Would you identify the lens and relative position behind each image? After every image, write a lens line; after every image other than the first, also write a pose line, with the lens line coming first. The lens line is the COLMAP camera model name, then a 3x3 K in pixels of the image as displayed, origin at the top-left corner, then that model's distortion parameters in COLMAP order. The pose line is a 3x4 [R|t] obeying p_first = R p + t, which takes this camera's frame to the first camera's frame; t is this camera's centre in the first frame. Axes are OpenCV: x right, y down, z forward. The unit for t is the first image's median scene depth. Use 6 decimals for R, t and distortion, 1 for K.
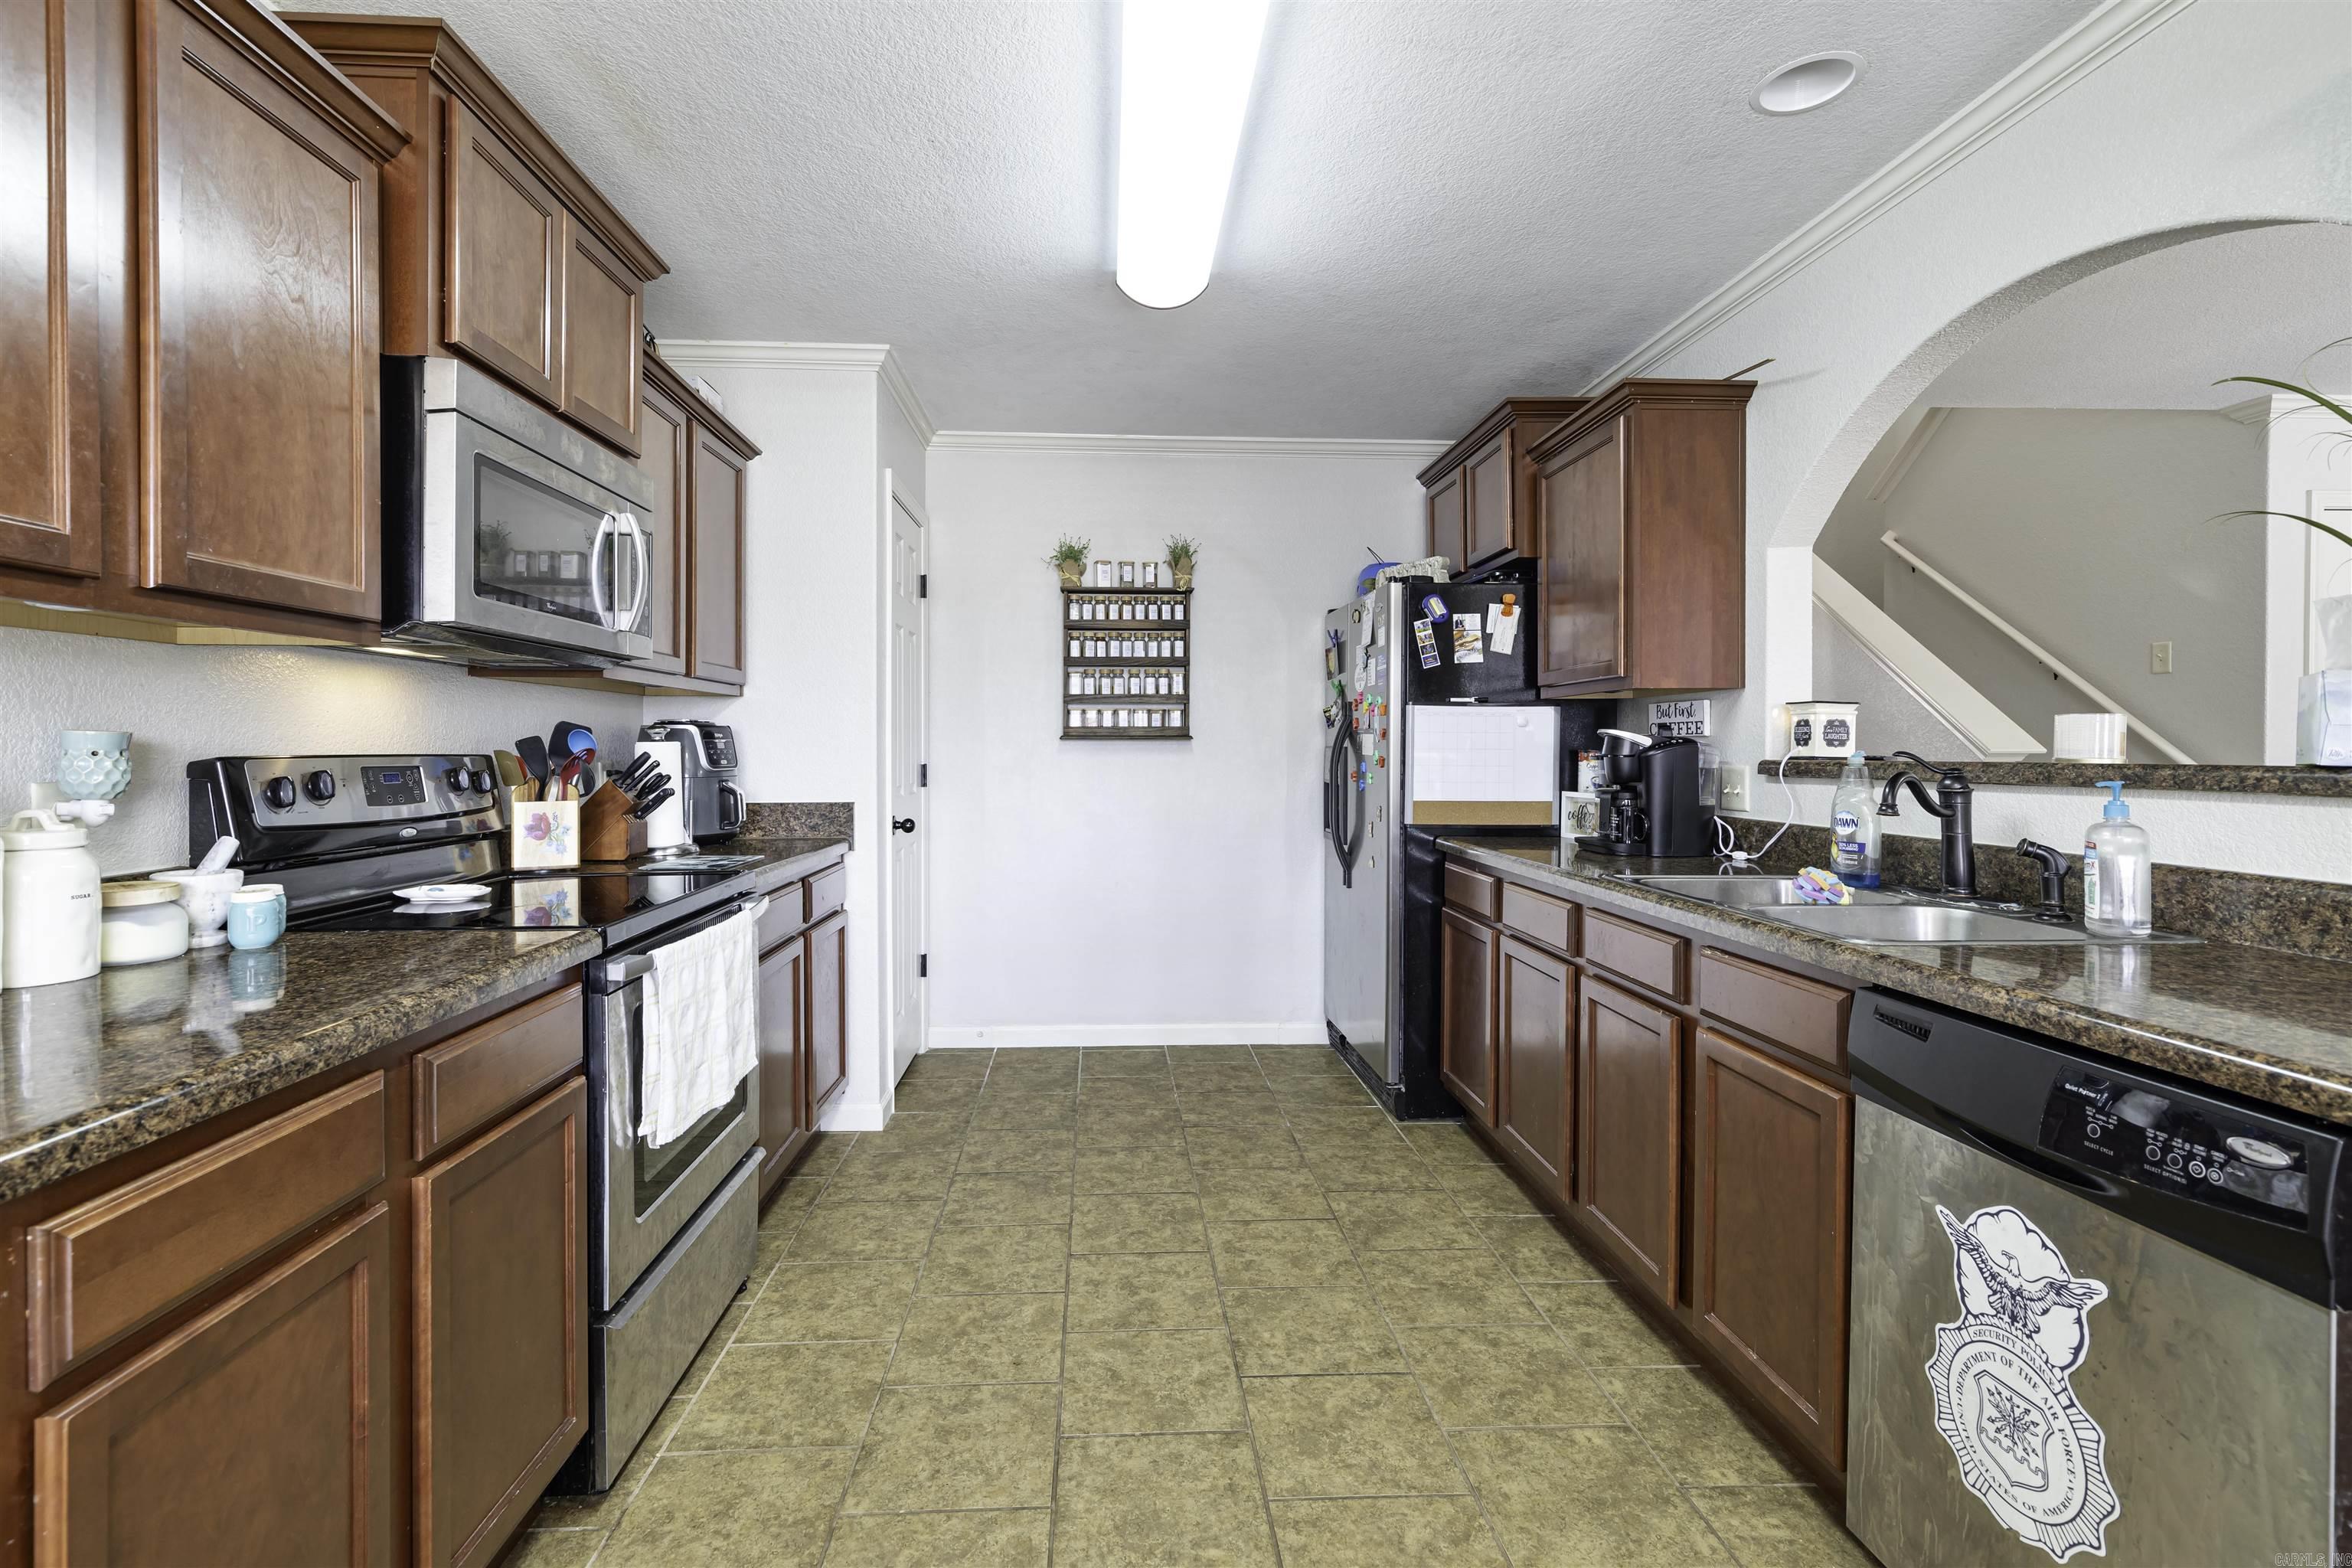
lens RADIAL K [[1071.8, 0, 1145.4], [0, 1071.8, 757.1], [0, 0, 1]] dist [0.009626, -0.000330]
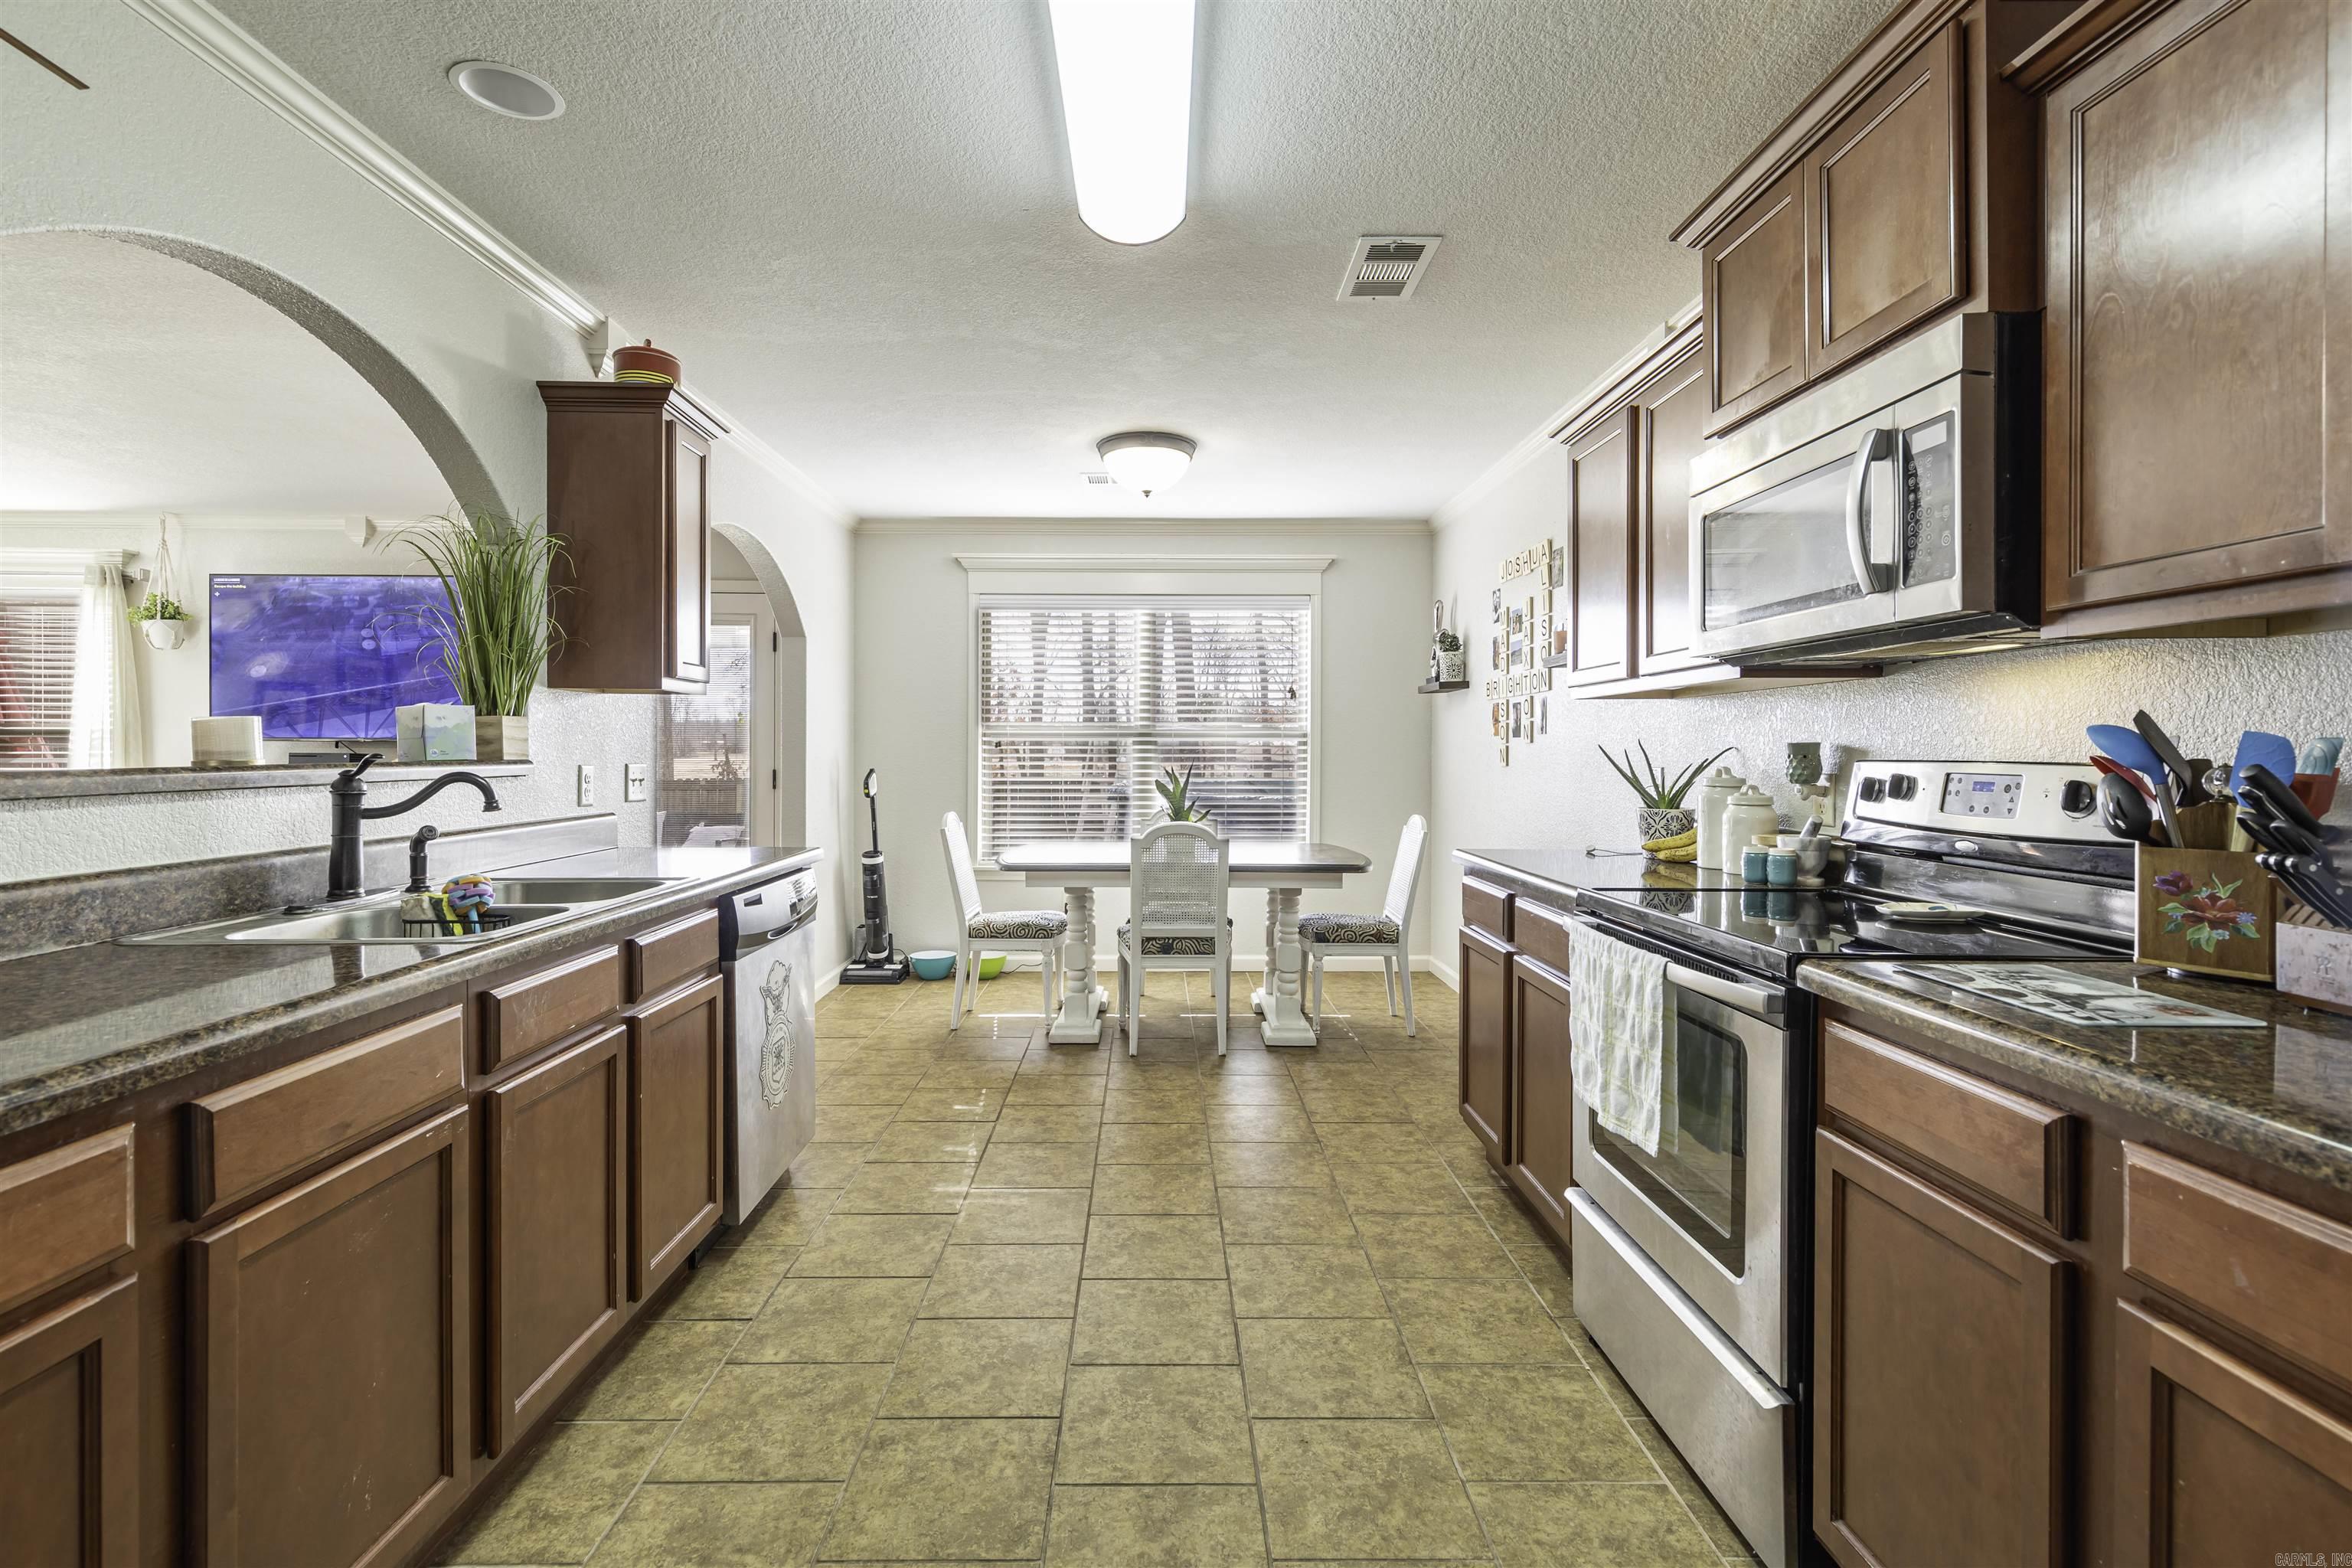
lens RADIAL K [[1071.8, 0, 1179.2], [0, 1071.8, 759.0], [0, 0, 1]] dist [0.009626, -0.000330]
pose [[-0.999861, -0.001751, 0.016595, -0.034374], [-0.001479, 0.999864, 0.016398, -0.018394], [-0.016622, 0.016371, -0.999728, 2.129428]]
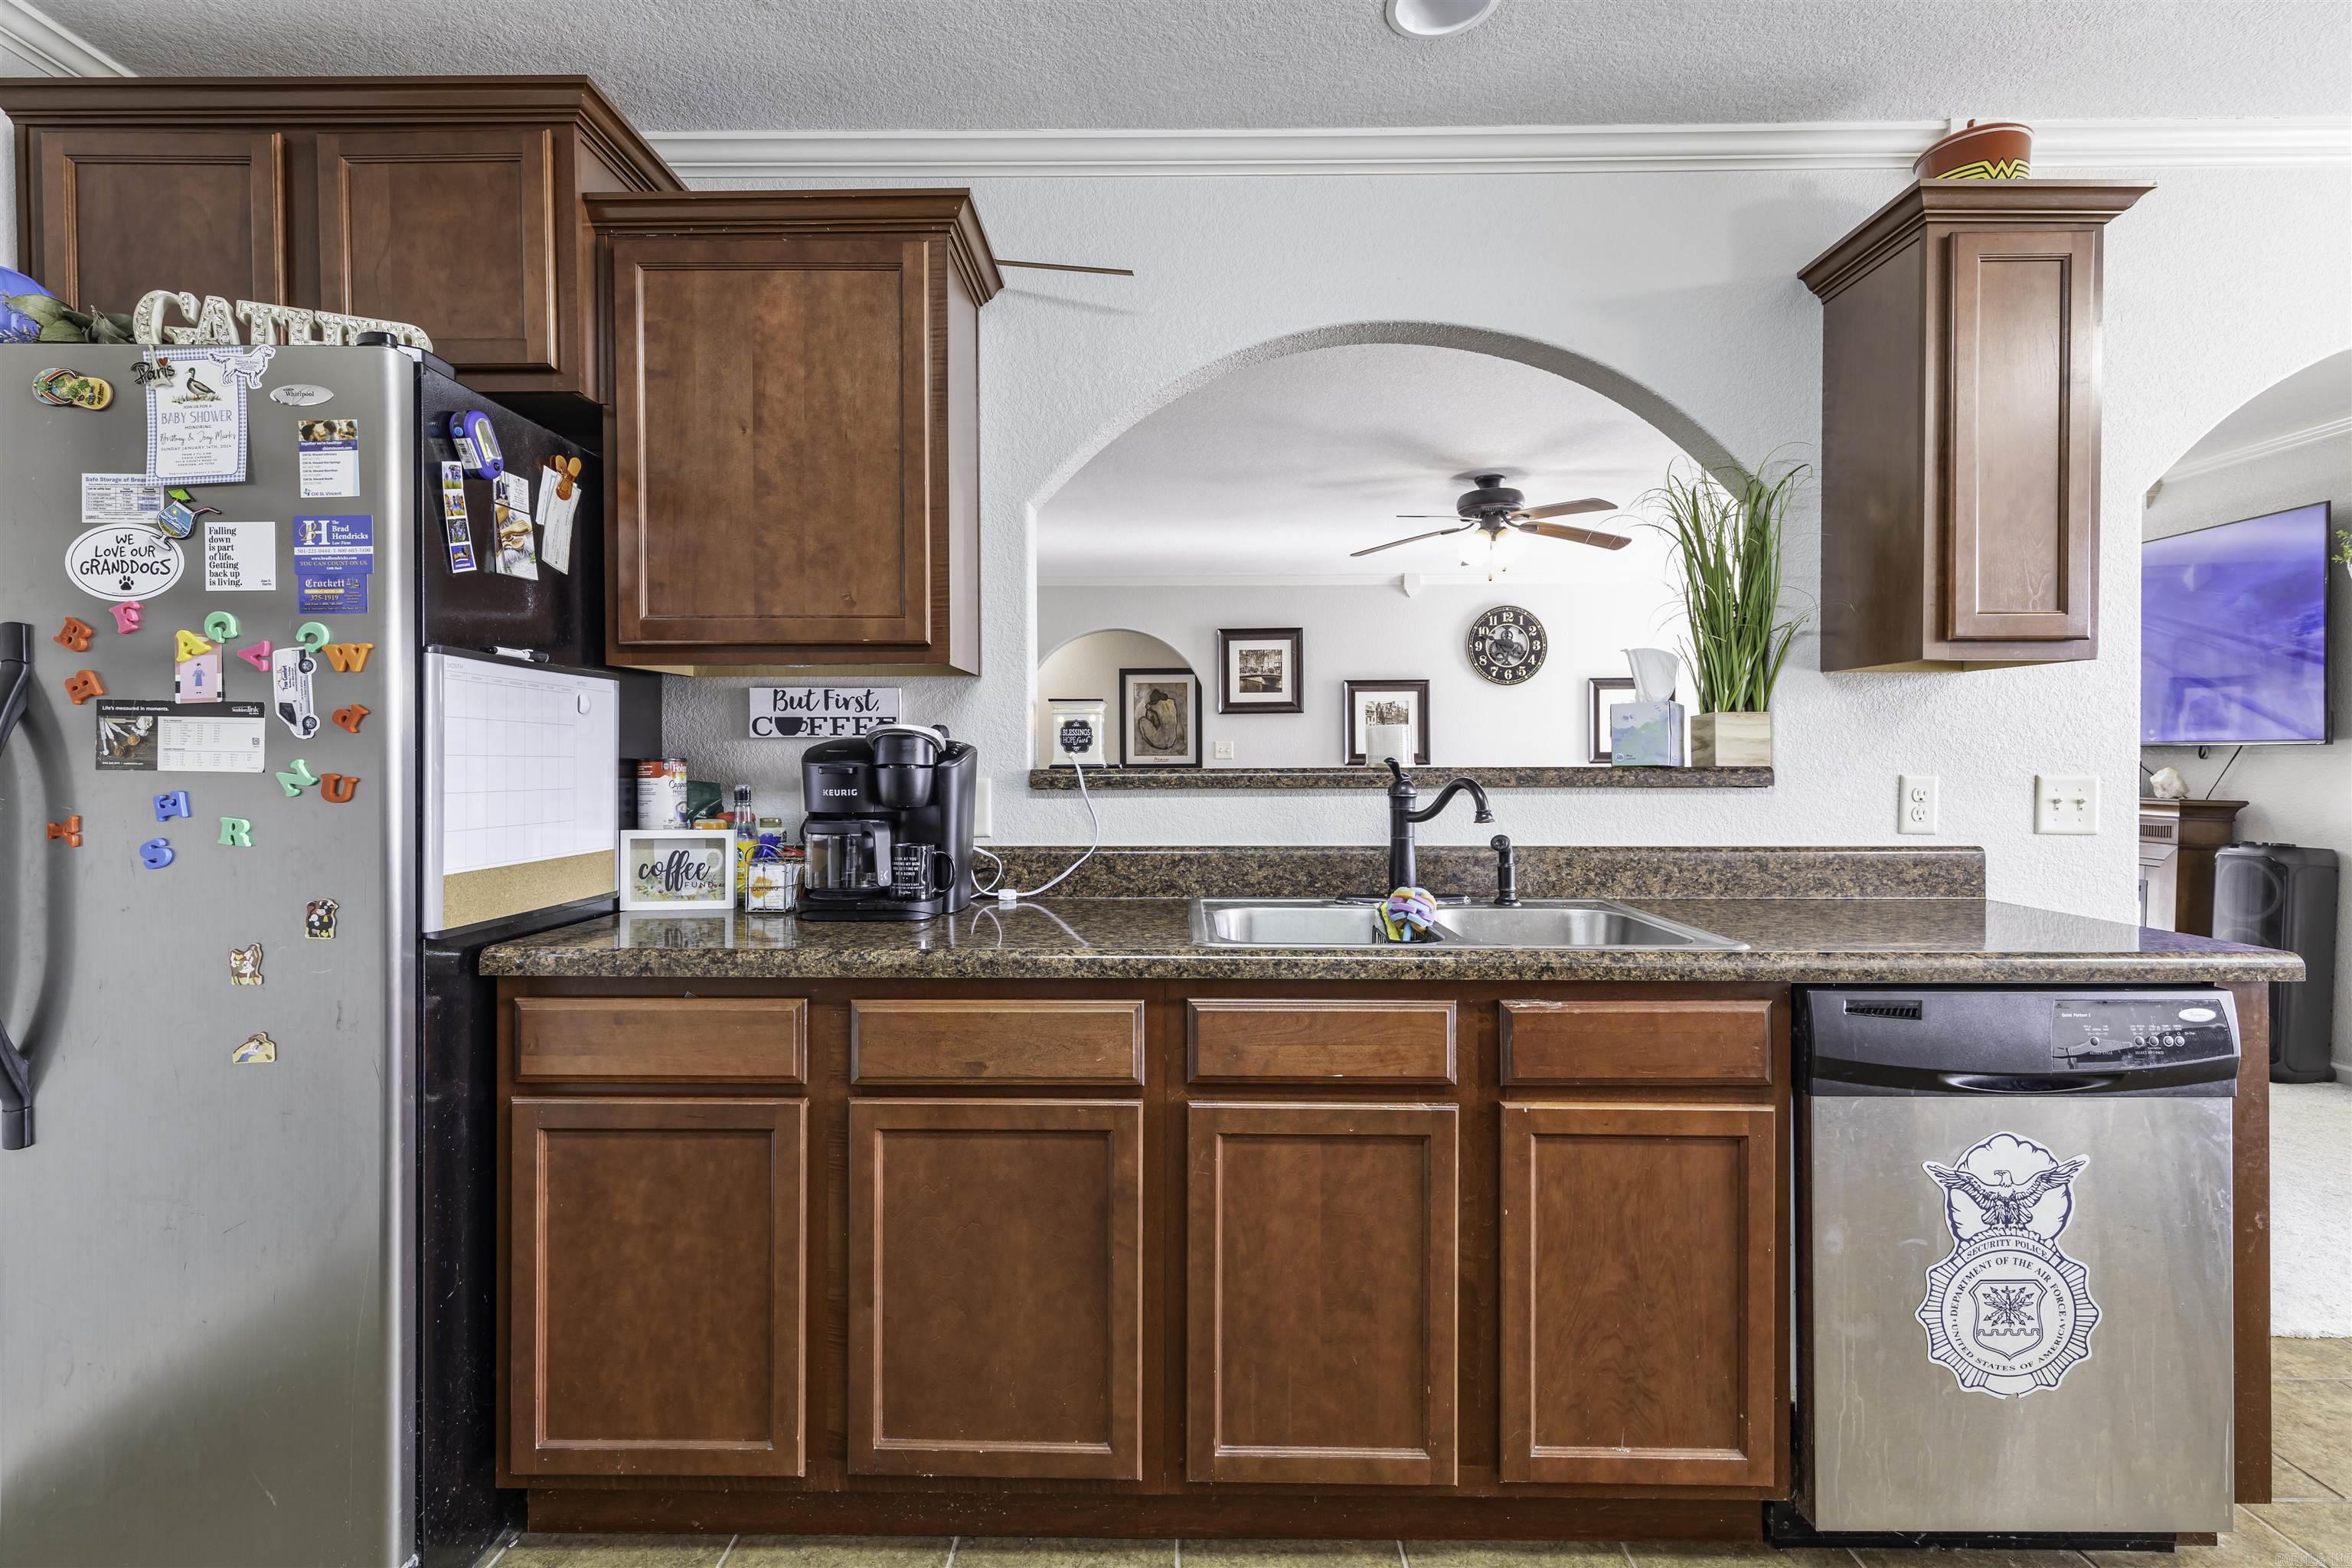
lens RADIAL K [[1071.8, 0, 1156.9], [0, 1071.8, 774.4], [0, 0, 1]] dist [0.009626, -0.000330]
pose [[0.056322, -0.015777, 0.998288, -0.305163], [0.008993, 0.999843, 0.015294, -0.007276], [-0.998372, 0.008117, 0.056455, 1.263005]]
